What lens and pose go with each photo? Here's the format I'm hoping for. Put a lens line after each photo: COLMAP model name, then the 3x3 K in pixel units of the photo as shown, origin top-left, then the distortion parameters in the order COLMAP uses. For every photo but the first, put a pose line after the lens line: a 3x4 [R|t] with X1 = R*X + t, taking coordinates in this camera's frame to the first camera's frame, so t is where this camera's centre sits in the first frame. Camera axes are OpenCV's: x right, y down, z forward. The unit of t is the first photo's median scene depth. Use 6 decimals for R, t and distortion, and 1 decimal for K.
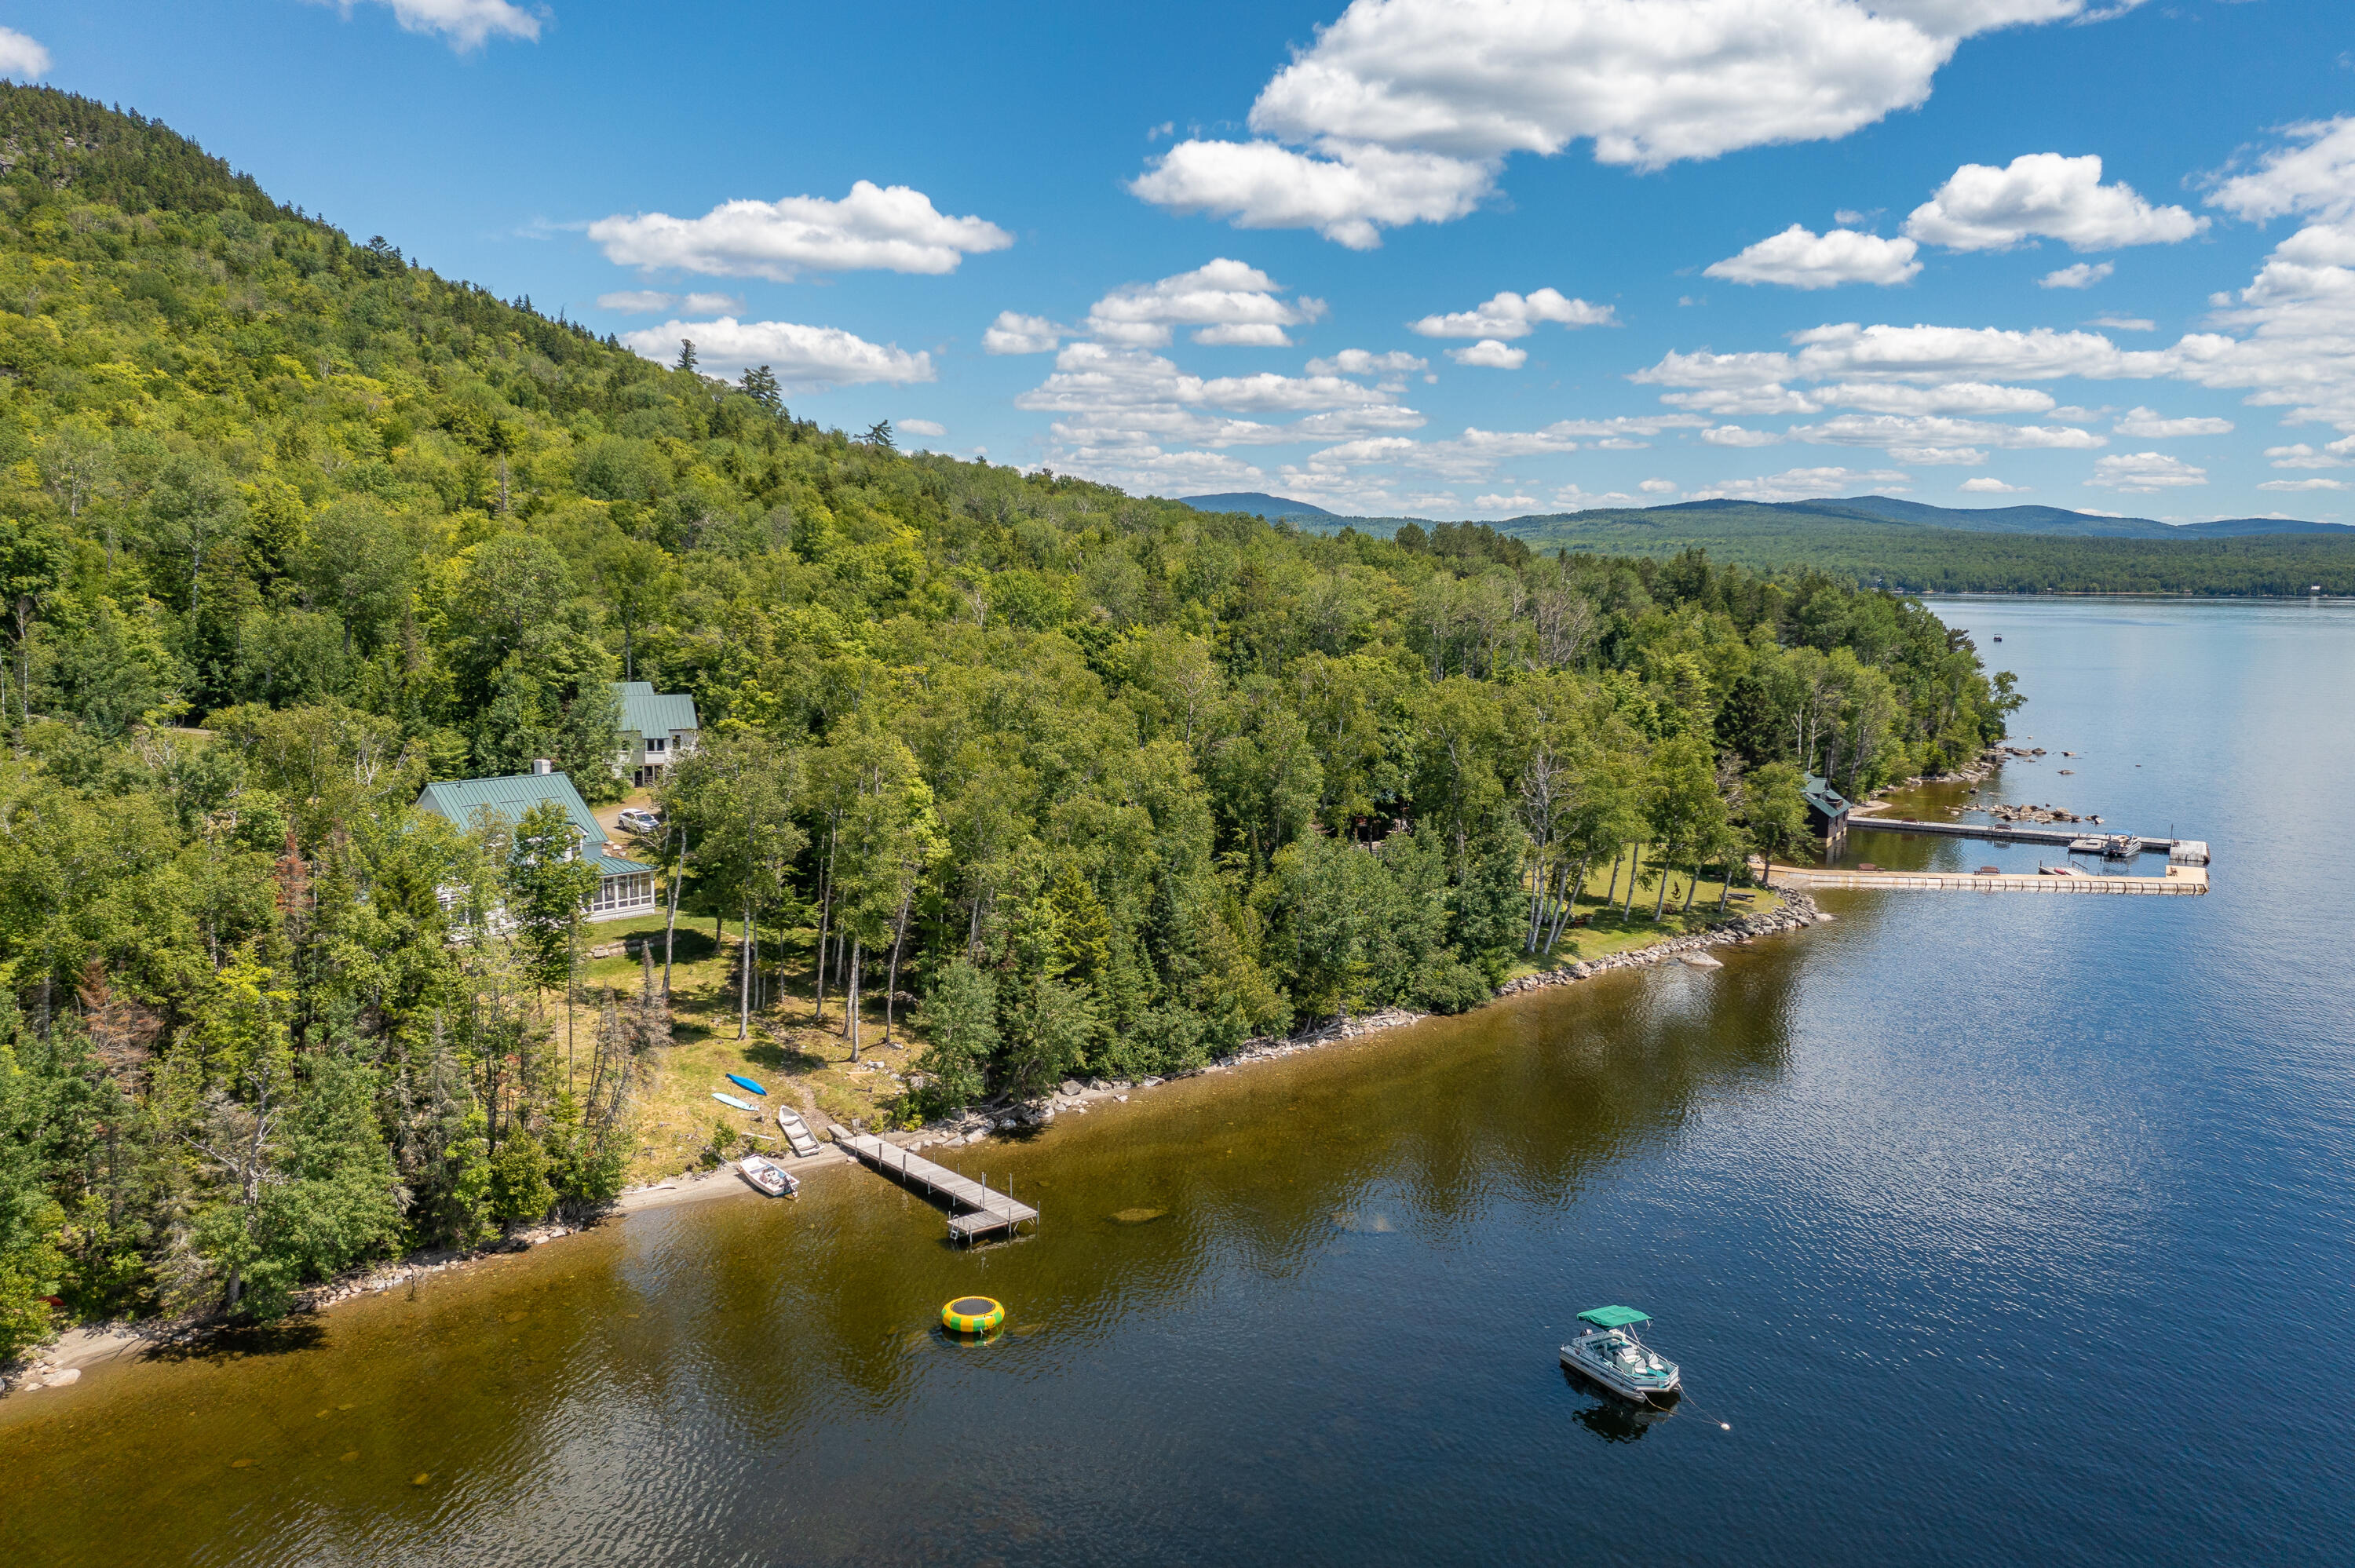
lens RADIAL K [[1897.3, 0, 1164.6], [0, 1897.3, 791.2], [0, 0, 1]] dist [-0.002637, 0.000145]
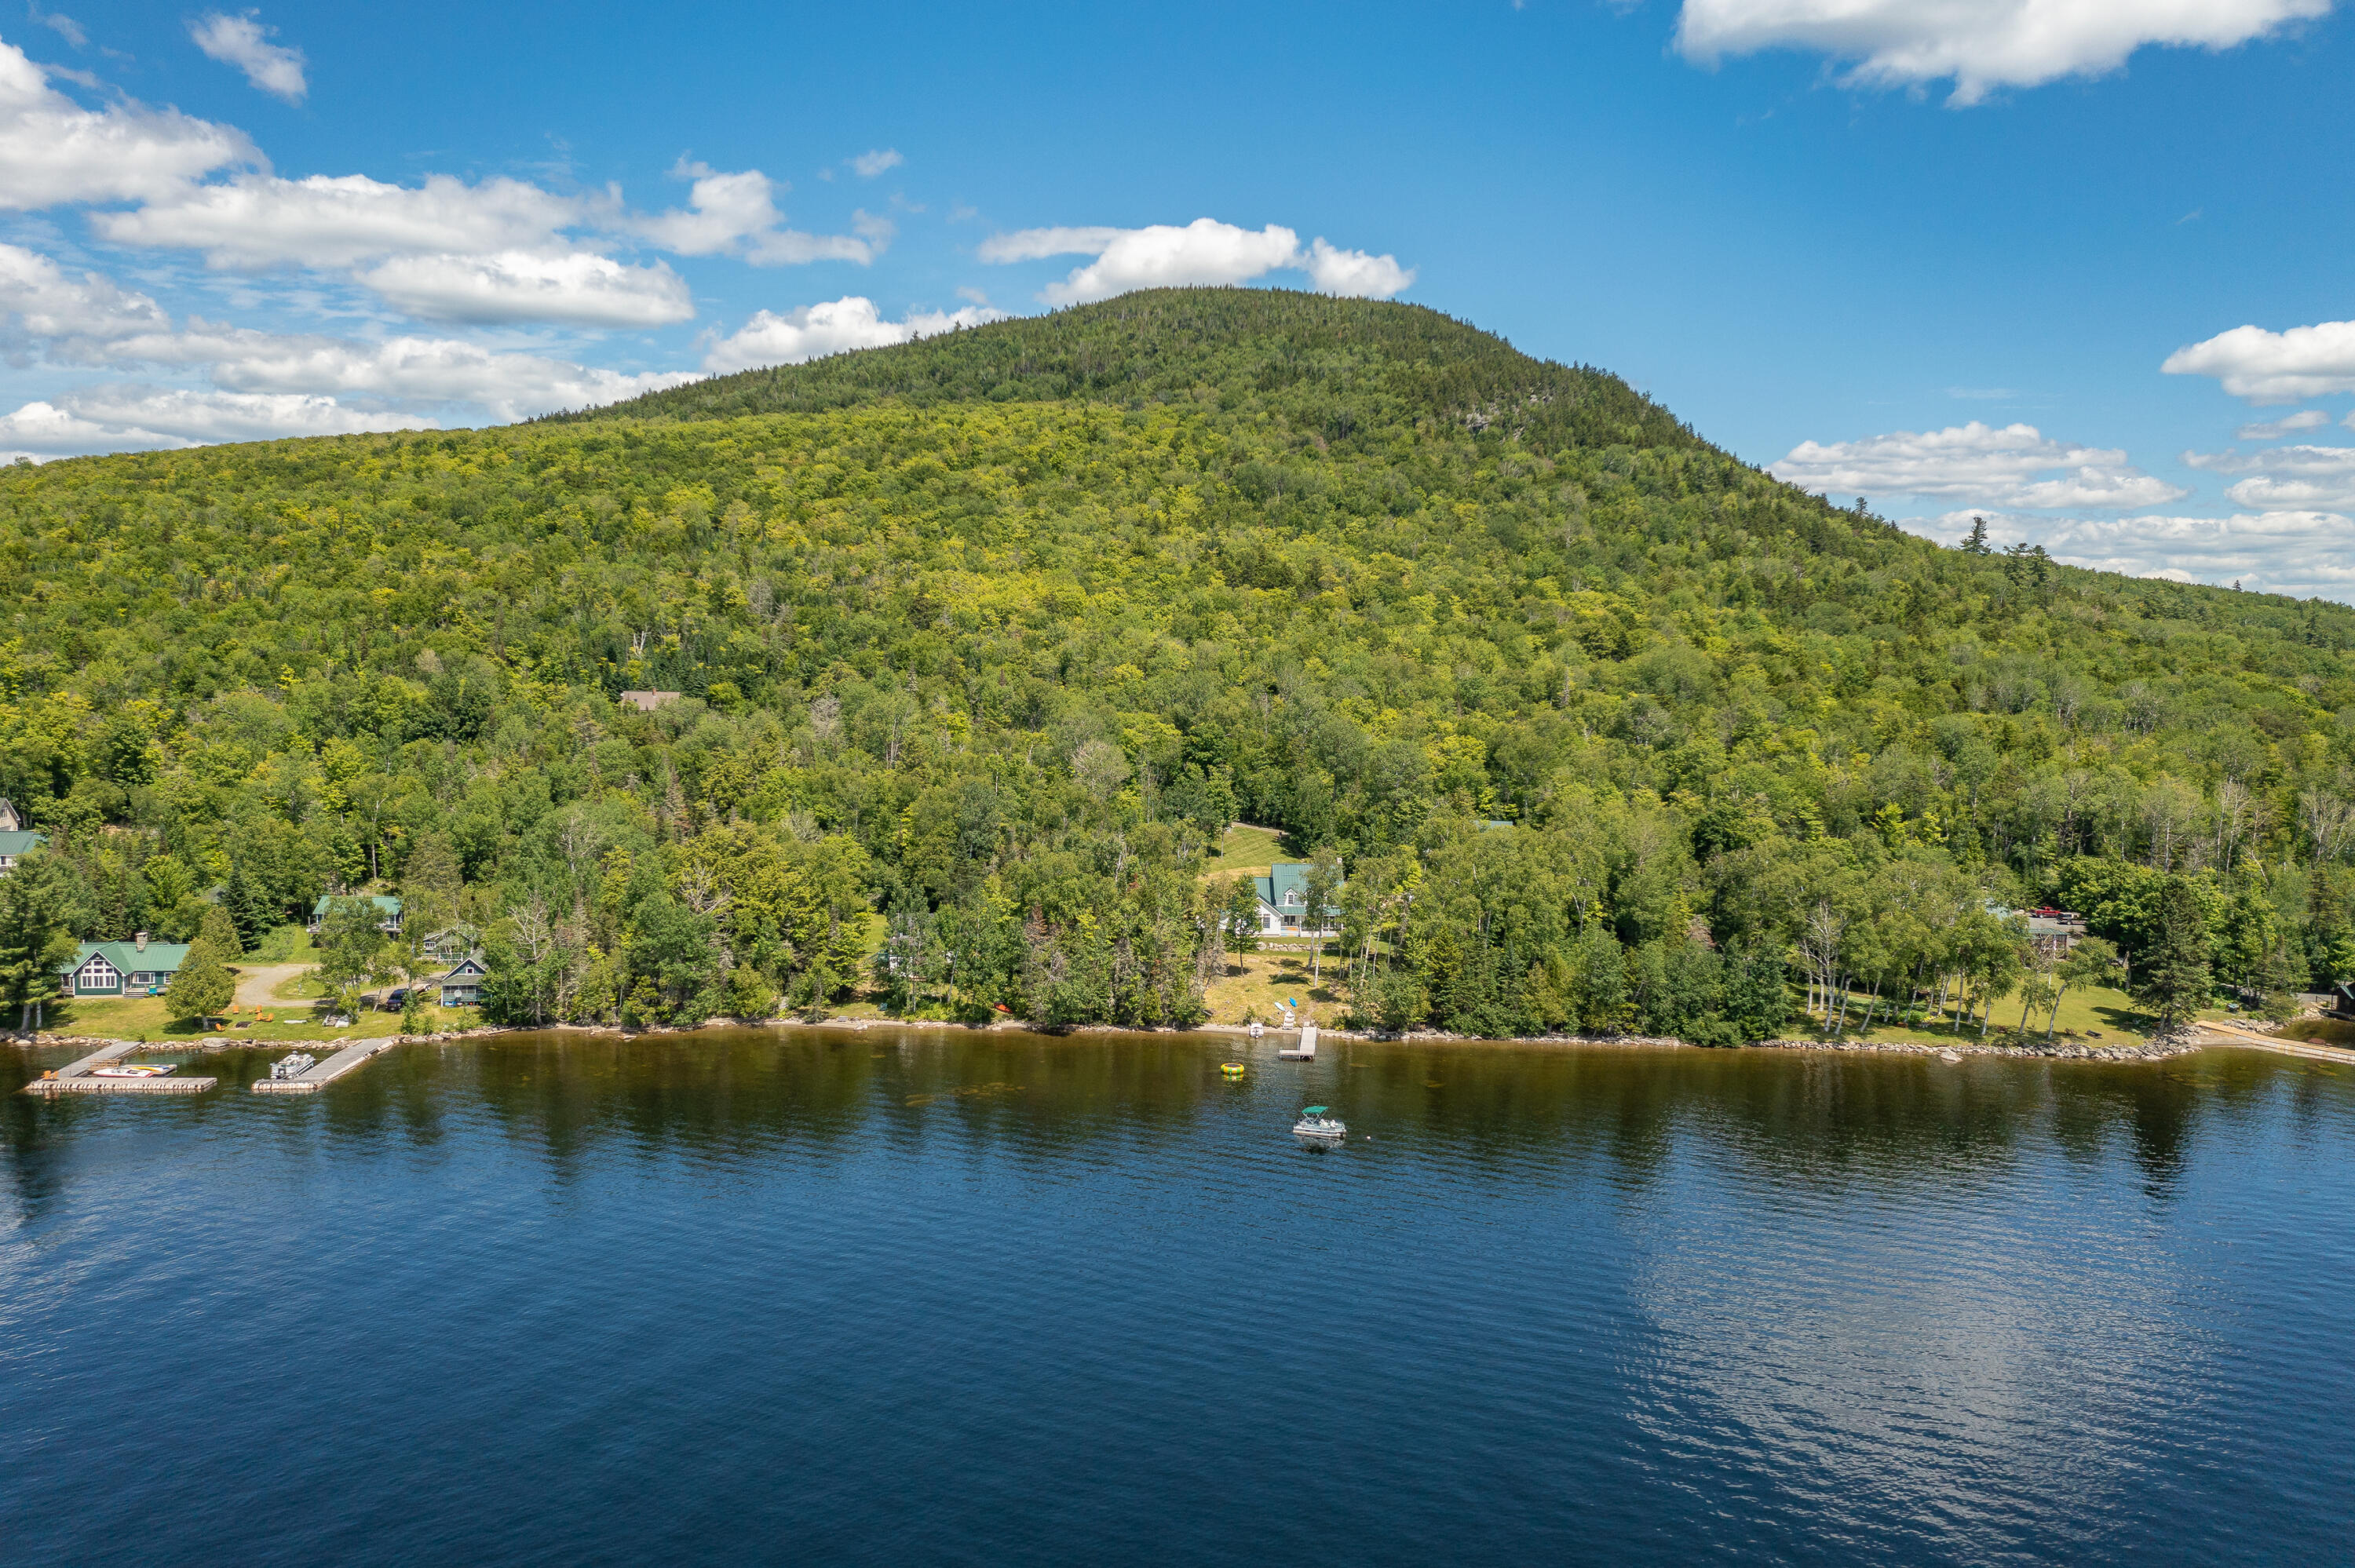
lens RADIAL K [[1897.3, 0, 1164.6], [0, 1897.3, 791.2], [0, 0, 1]] dist [-0.002637, 0.000145]
pose [[0.694258, 0.062391, -0.717016, 1.221650], [-0.101430, 0.994774, -0.011651, -0.053664], [0.712543, 0.080816, 0.696959, -0.692229]]
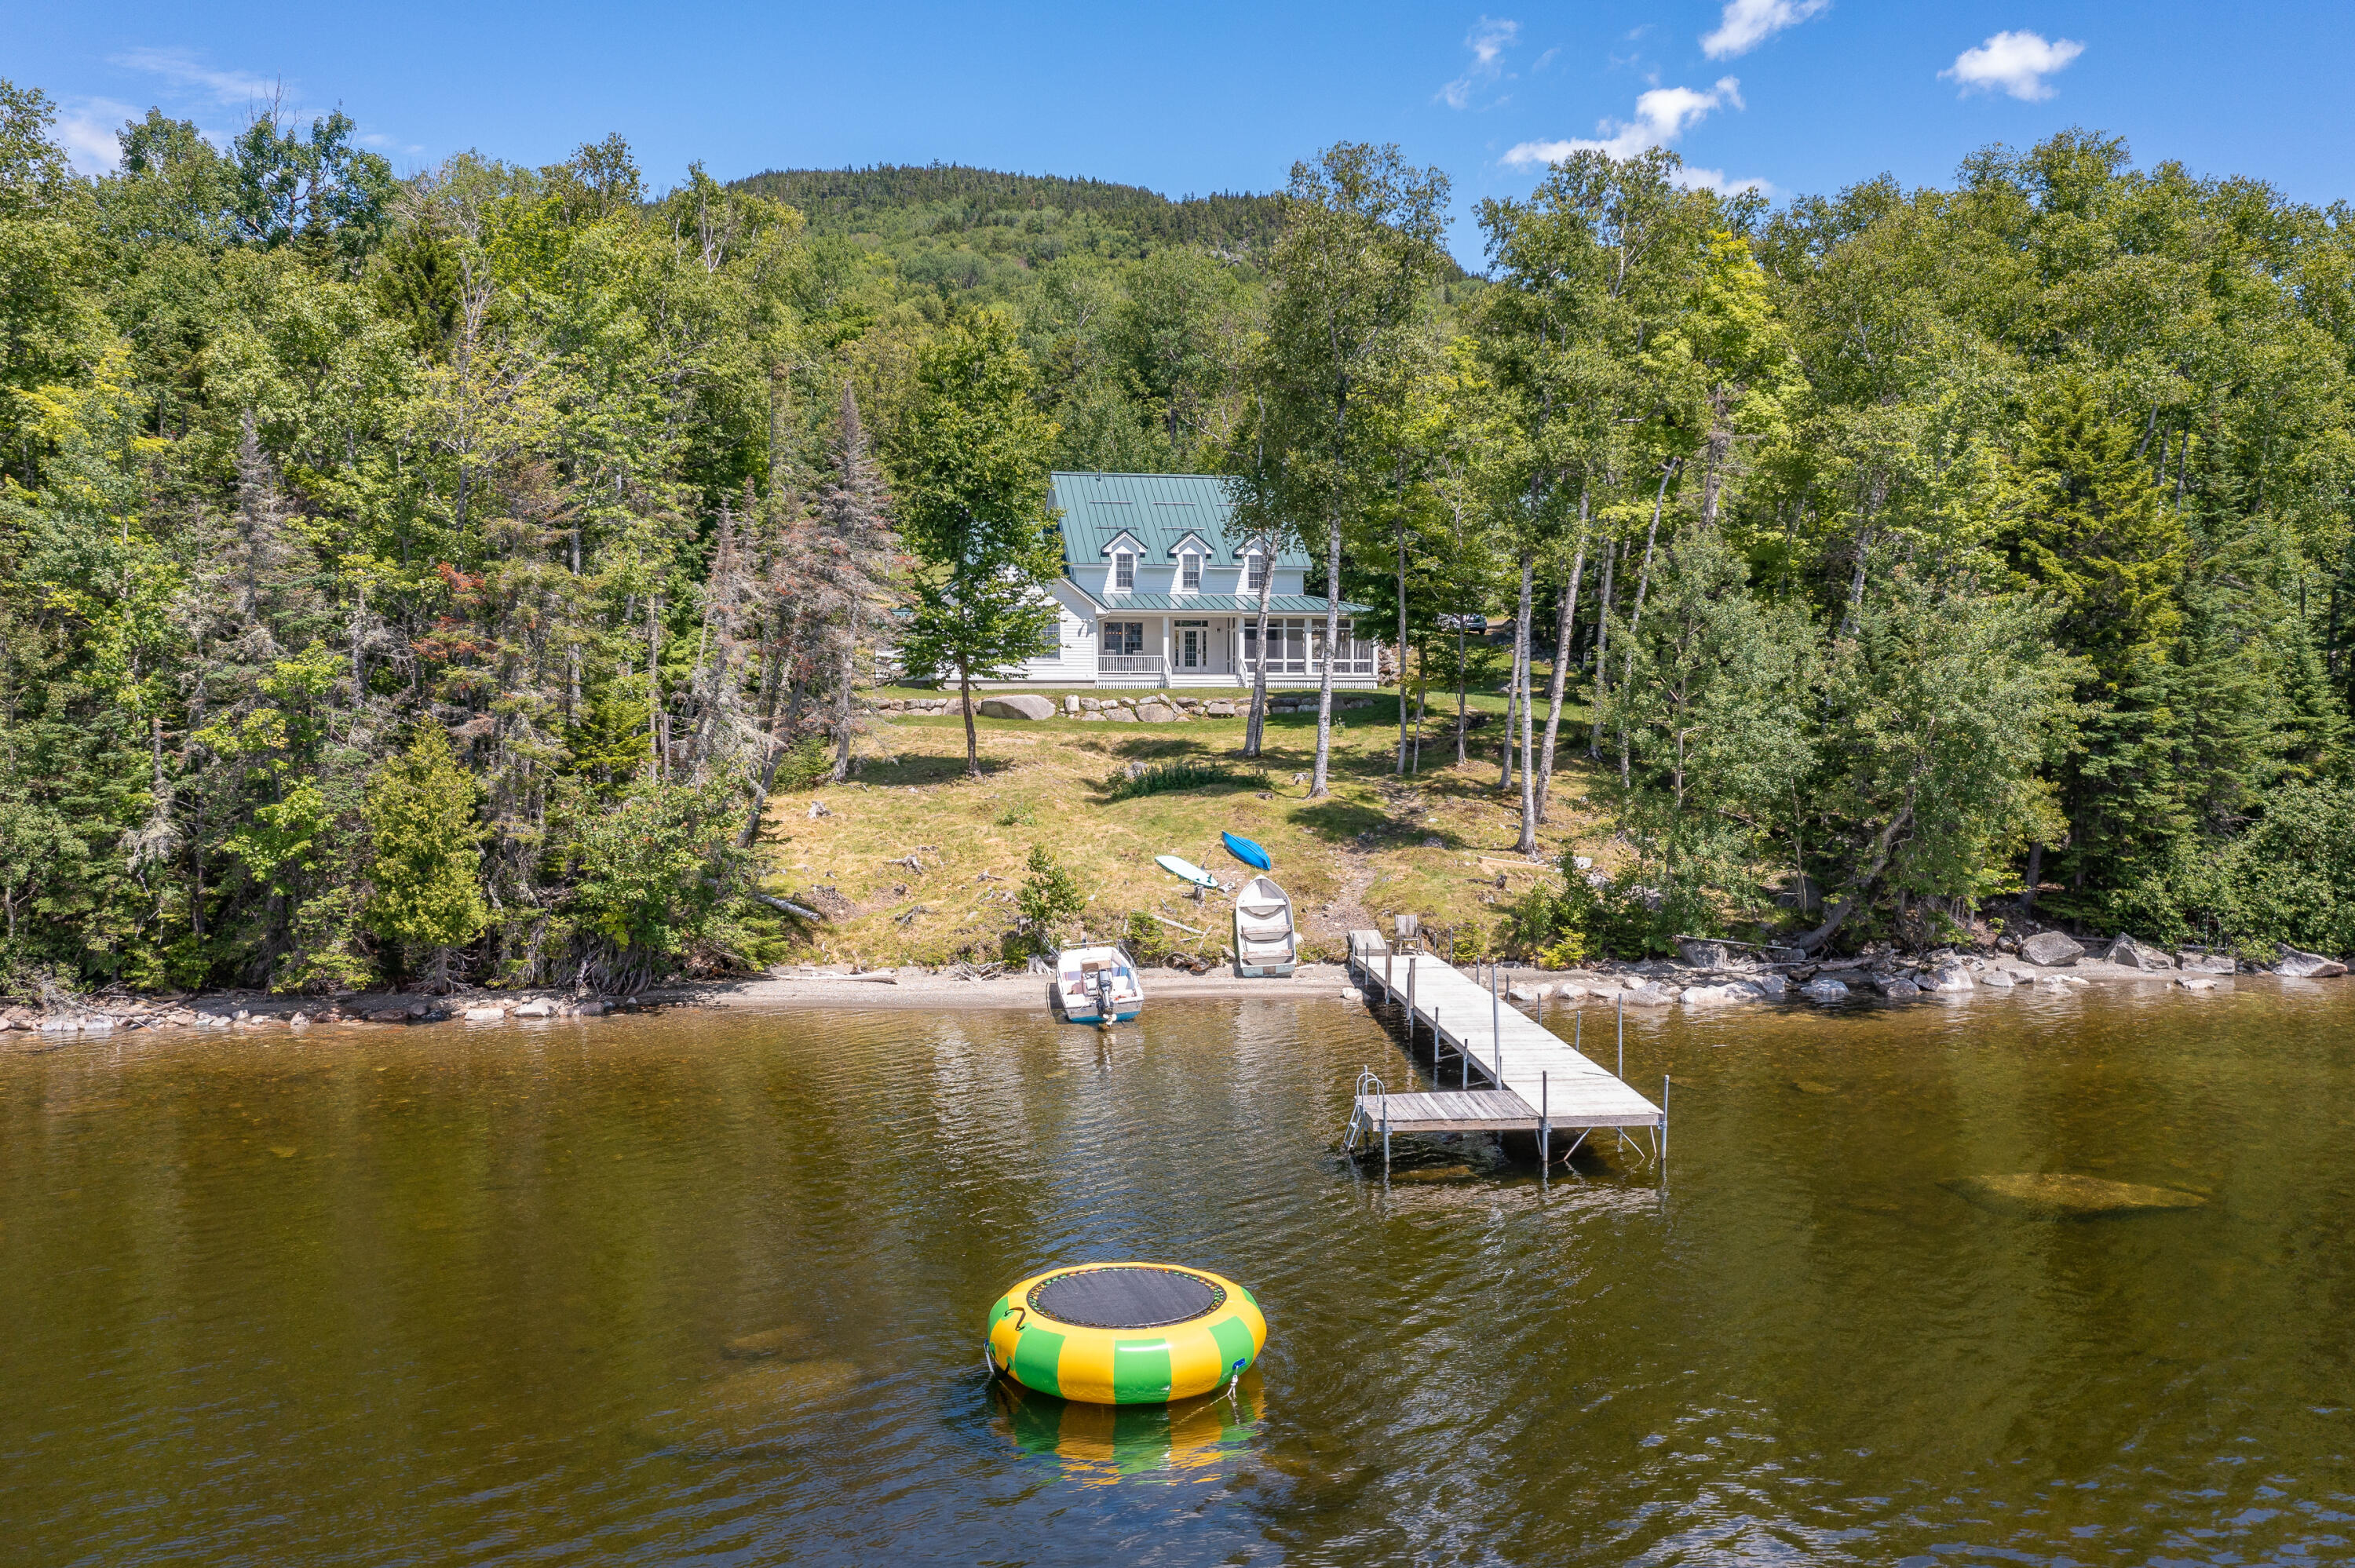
lens RADIAL K [[1897.3, 0, 1164.6], [0, 1897.3, 791.2], [0, 0, 1]] dist [-0.002637, 0.000145]
pose [[0.805359, 0.019970, -0.592451, 0.032306], [-0.064475, 0.996454, -0.054056, 0.154556], [0.589271, 0.081733, 0.803791, 0.576507]]
